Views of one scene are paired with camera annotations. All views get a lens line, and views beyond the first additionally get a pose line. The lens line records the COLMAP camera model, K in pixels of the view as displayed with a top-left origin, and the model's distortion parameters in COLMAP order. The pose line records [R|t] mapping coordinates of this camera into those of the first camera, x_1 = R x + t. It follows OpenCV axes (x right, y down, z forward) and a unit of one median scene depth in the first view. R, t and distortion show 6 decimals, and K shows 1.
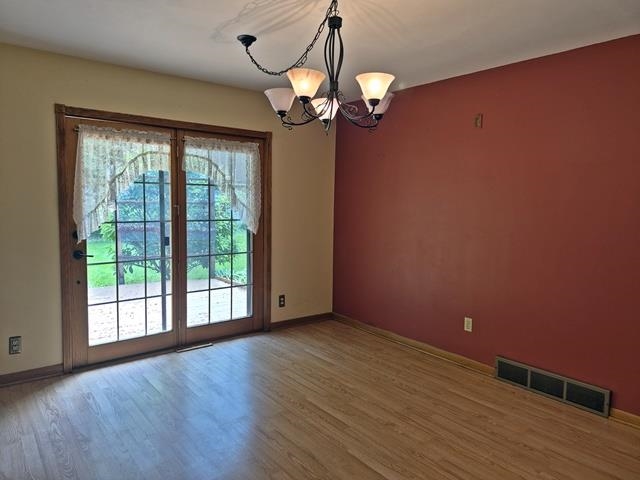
lens RADIAL K [[450.2, 0, 314.9], [0, 450.2, 227.8], [0, 0, 1]] dist [0.083950, -0.061589]
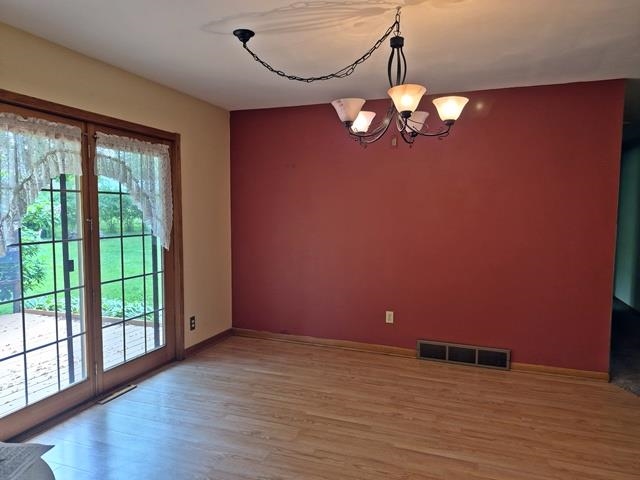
lens RADIAL K [[450.2, 0, 324.5], [0, 450.2, 236.1], [0, 0, 1]] dist [0.083950, -0.061589]
pose [[0.852883, -0.043229, 0.520310, -0.383237], [0.043193, 0.998992, 0.012198, -0.012533], [-0.520313, 0.012071, 0.853890, 0.110402]]
